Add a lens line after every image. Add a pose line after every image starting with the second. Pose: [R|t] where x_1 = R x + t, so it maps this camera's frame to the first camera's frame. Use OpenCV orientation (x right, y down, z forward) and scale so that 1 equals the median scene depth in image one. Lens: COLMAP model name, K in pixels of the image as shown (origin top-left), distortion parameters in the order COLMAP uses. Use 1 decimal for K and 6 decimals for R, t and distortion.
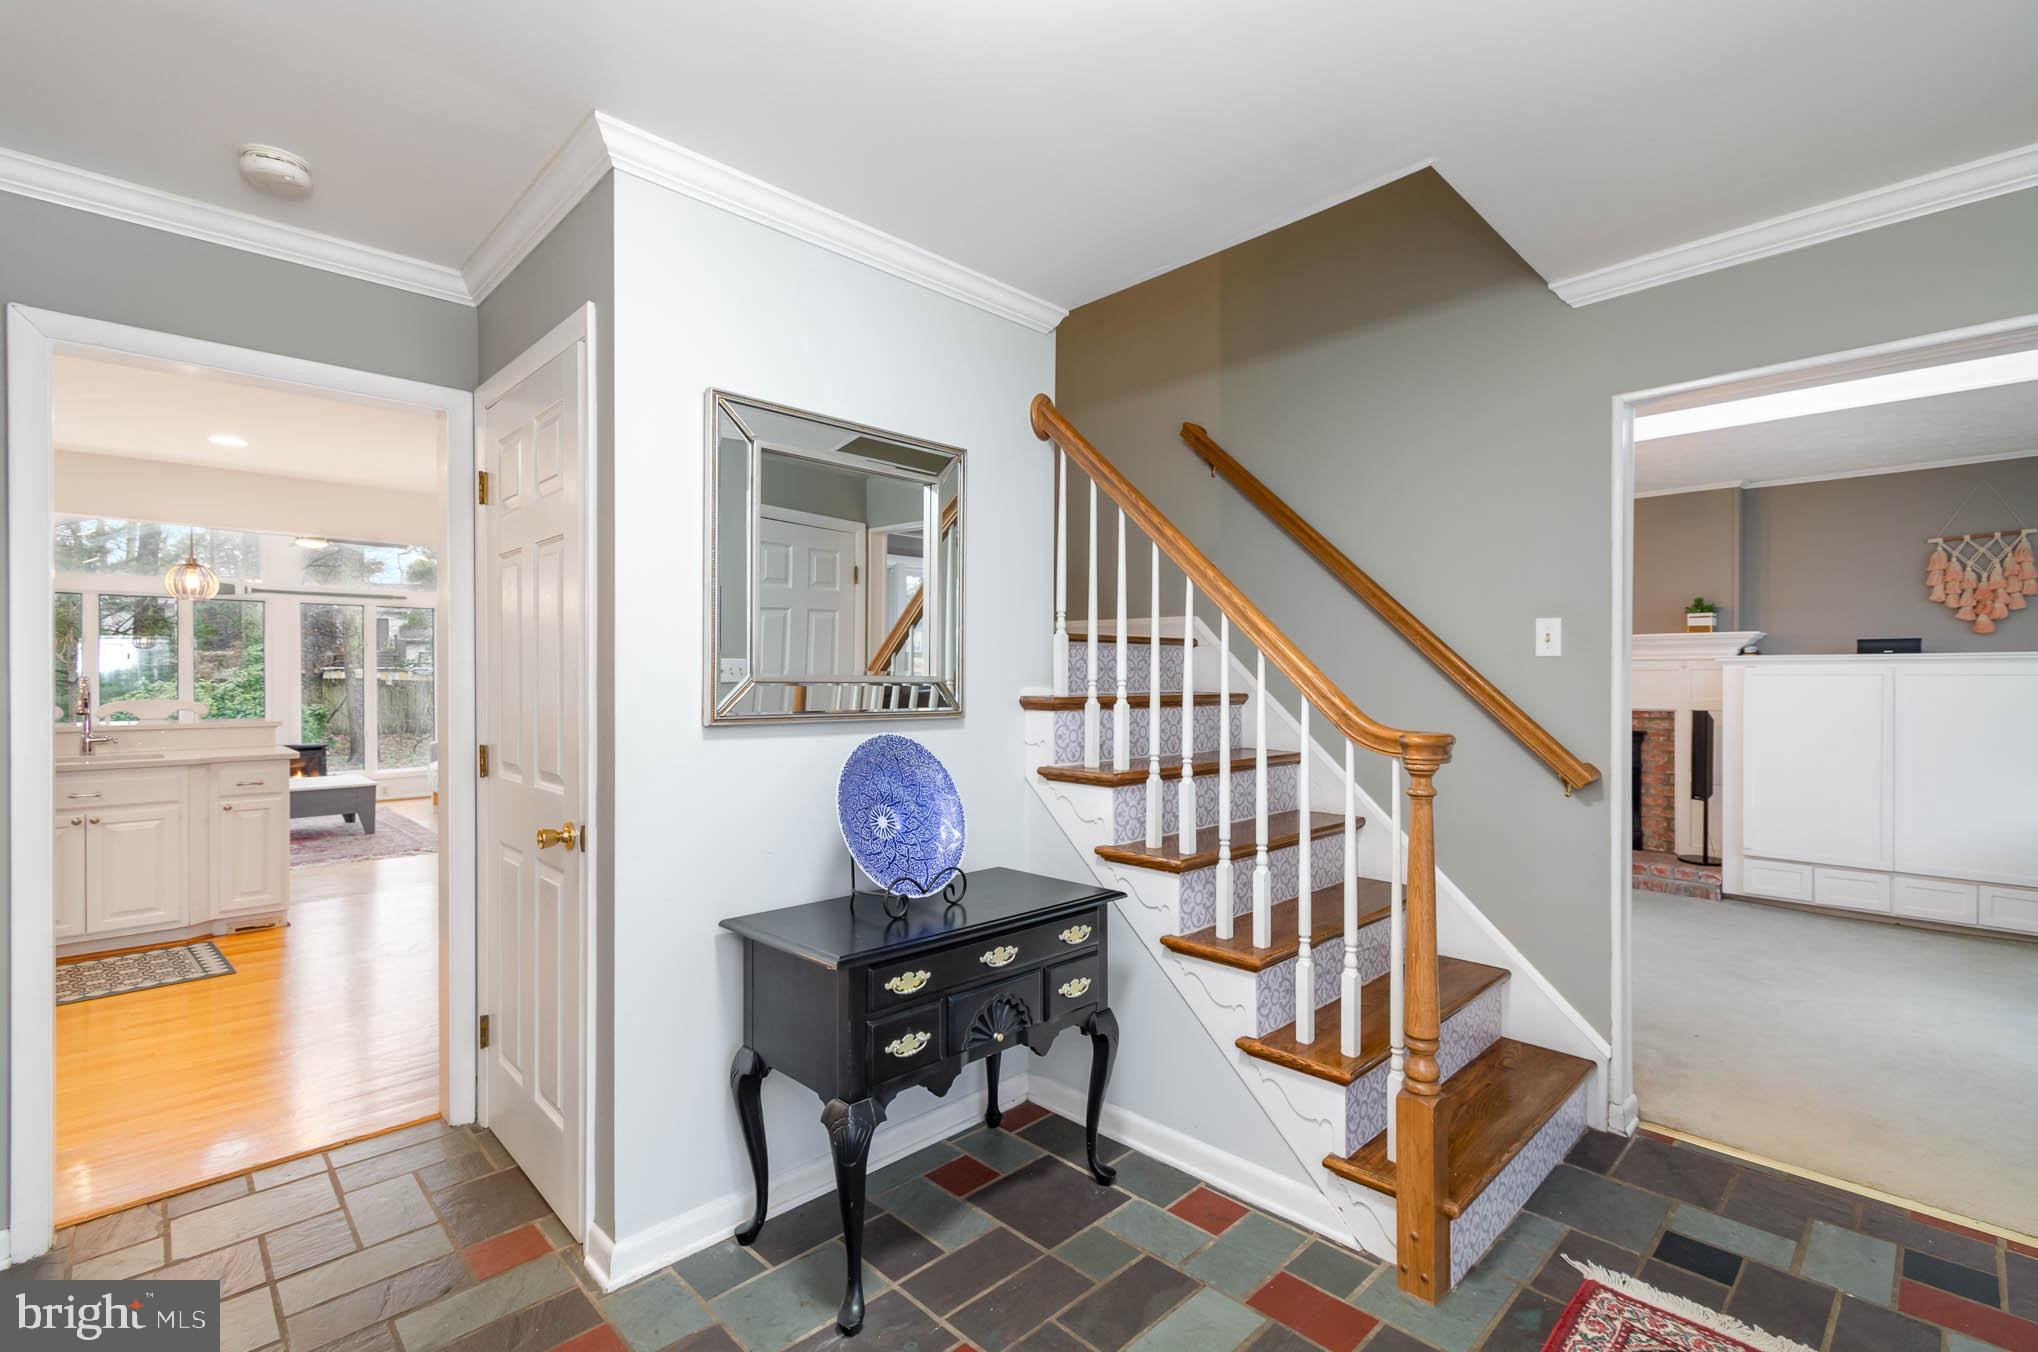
lens RADIAL K [[913.1, 0, 1020.1], [0, 913.1, 674.3], [0, 0, 1]] dist [-0.001402, -0.000022]
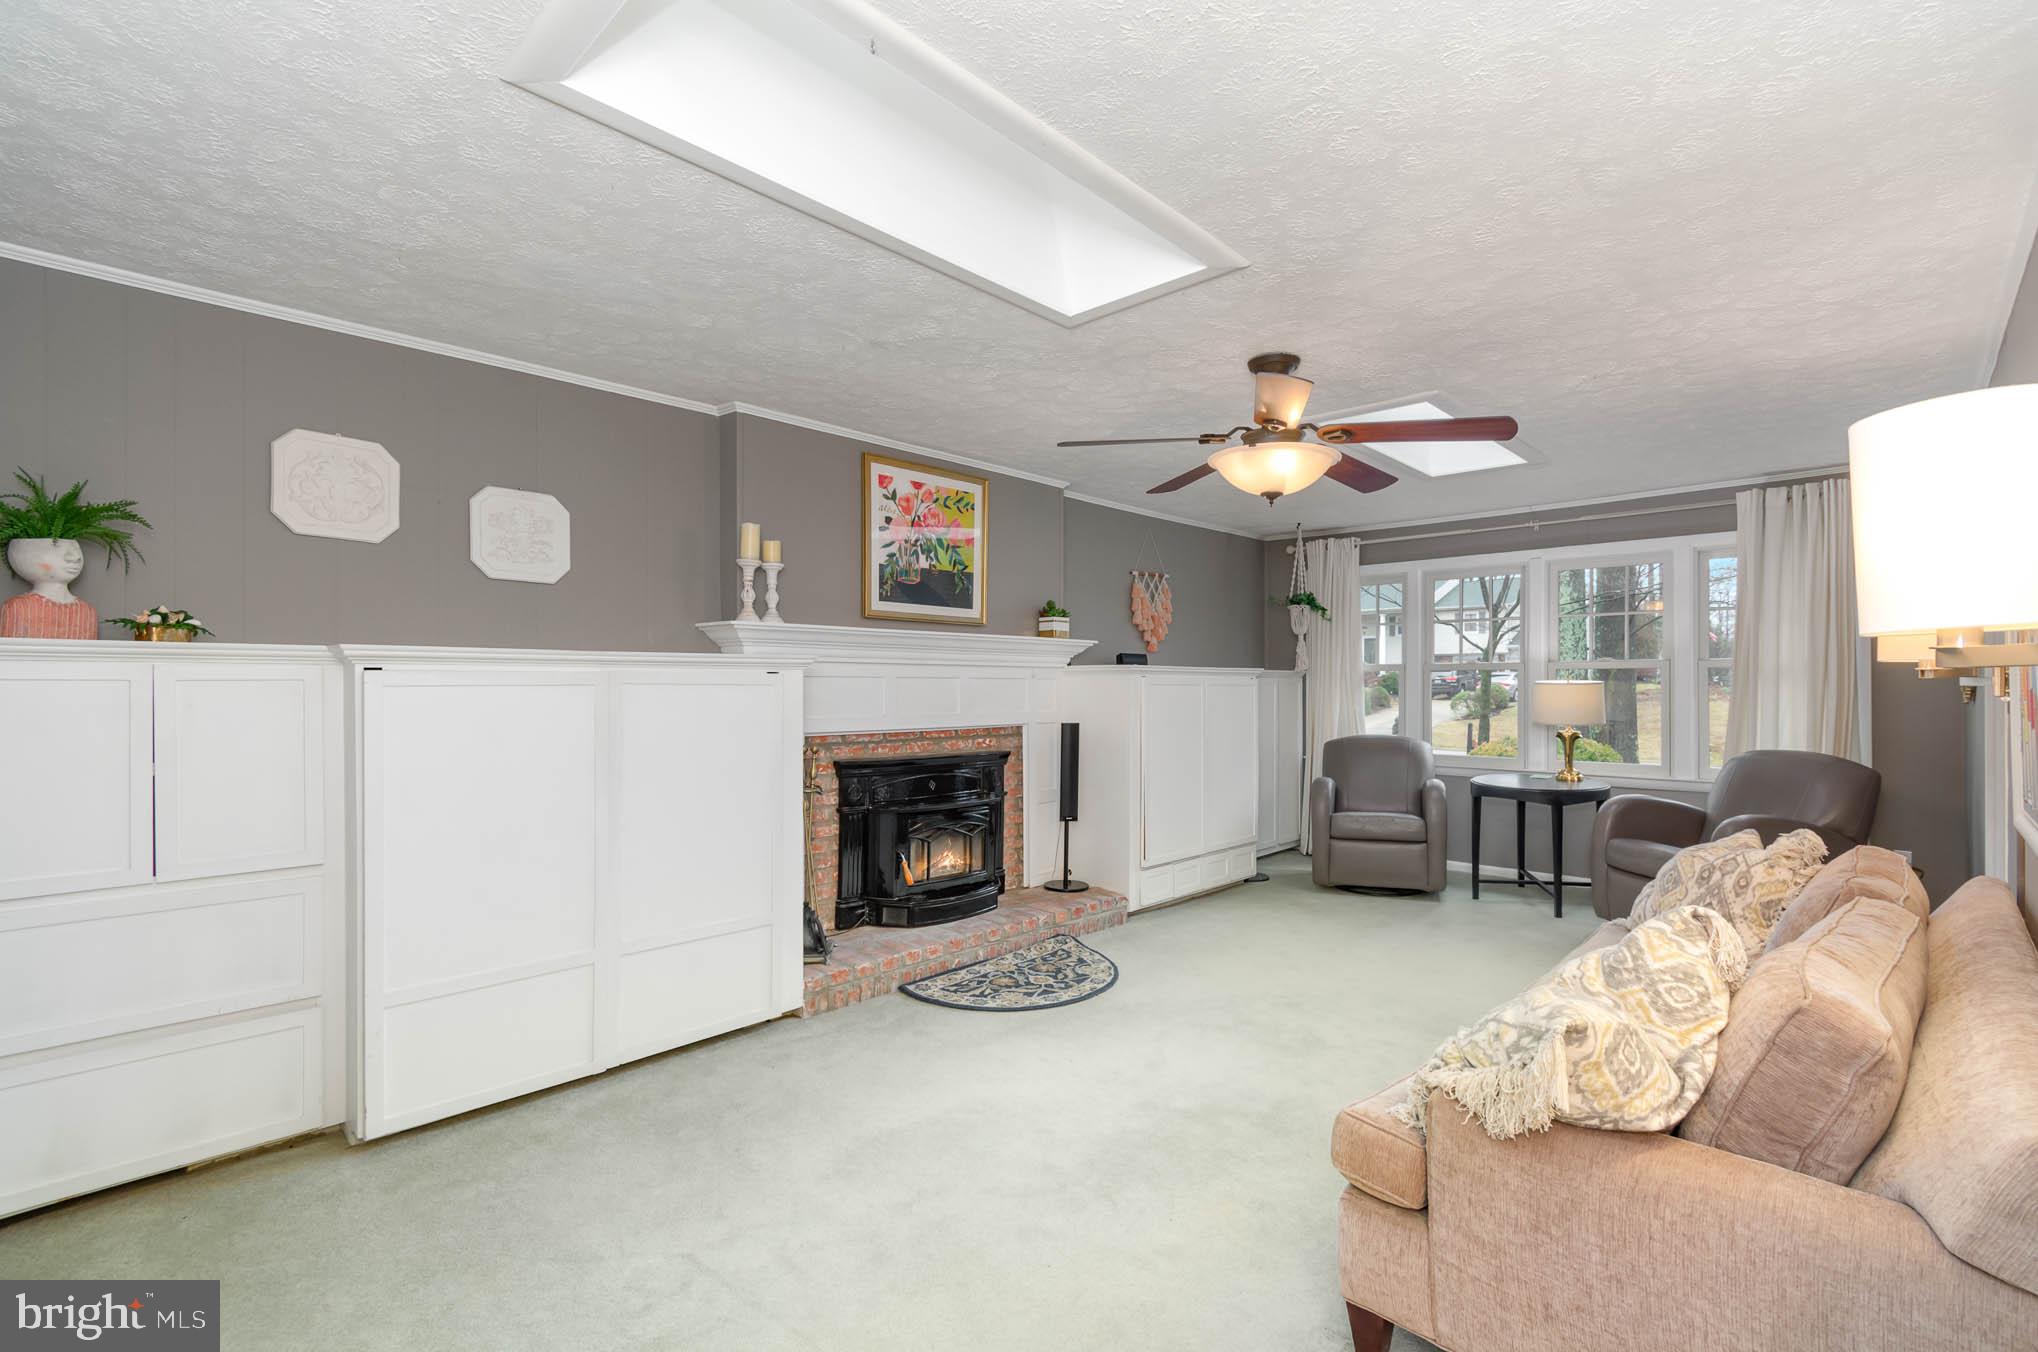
lens RADIAL K [[913.1, 0, 1020.0], [0, 913.1, 672.6], [0, 0, 1]] dist [-0.001402, -0.000022]
pose [[-0.037175, 0.017157, 0.999161, -0.180217], [0.002623, 0.999851, -0.017071, 0.004399], [-0.999305, 0.001986, -0.037214, 1.101787]]
